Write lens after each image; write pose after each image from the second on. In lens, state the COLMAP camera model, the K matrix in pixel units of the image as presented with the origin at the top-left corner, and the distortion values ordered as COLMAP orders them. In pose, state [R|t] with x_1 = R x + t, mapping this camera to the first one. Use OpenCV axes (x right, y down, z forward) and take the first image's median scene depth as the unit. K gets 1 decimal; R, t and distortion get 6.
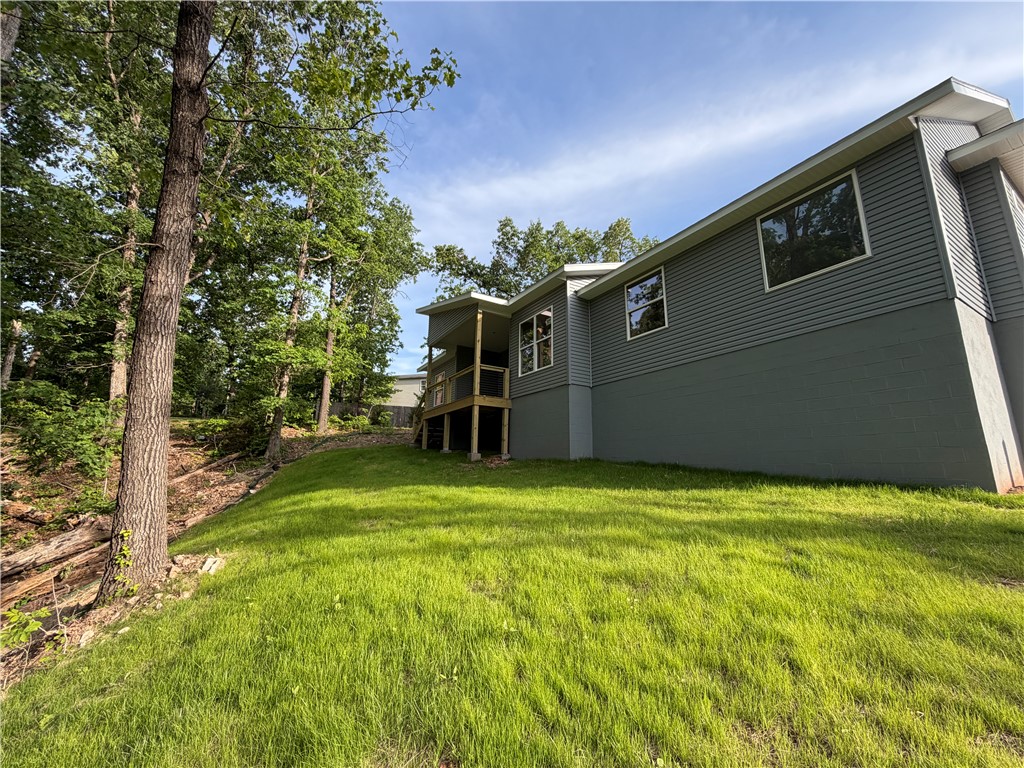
lens RADIAL K [[407.1, 0, 512.0], [0, 407.1, 384.0], [0, 0, 1]] dist [-0.002826, 0.000005]
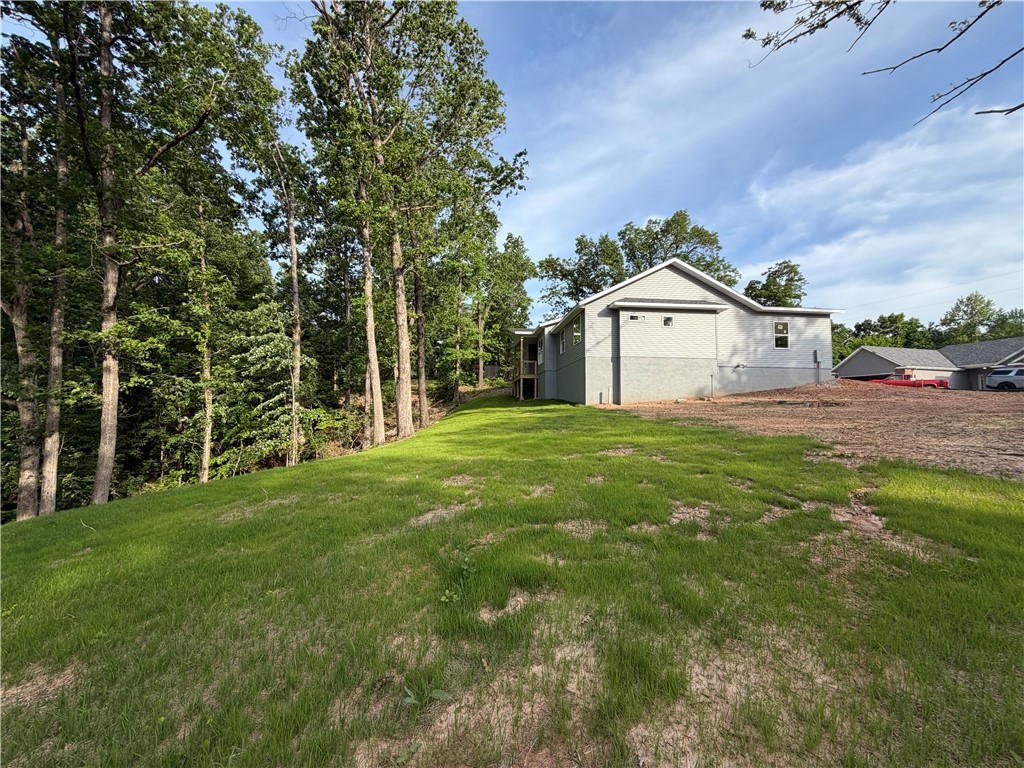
lens RADIAL K [[407.1, 0, 512.0], [0, 407.1, 384.0], [0, 0, 1]] dist [-0.002826, 0.000005]
pose [[0.912620, -0.038333, -0.407007, 0.441160], [0.091511, 0.989486, 0.112001, -0.097359], [0.398434, -0.139460, 0.906532, -0.645799]]
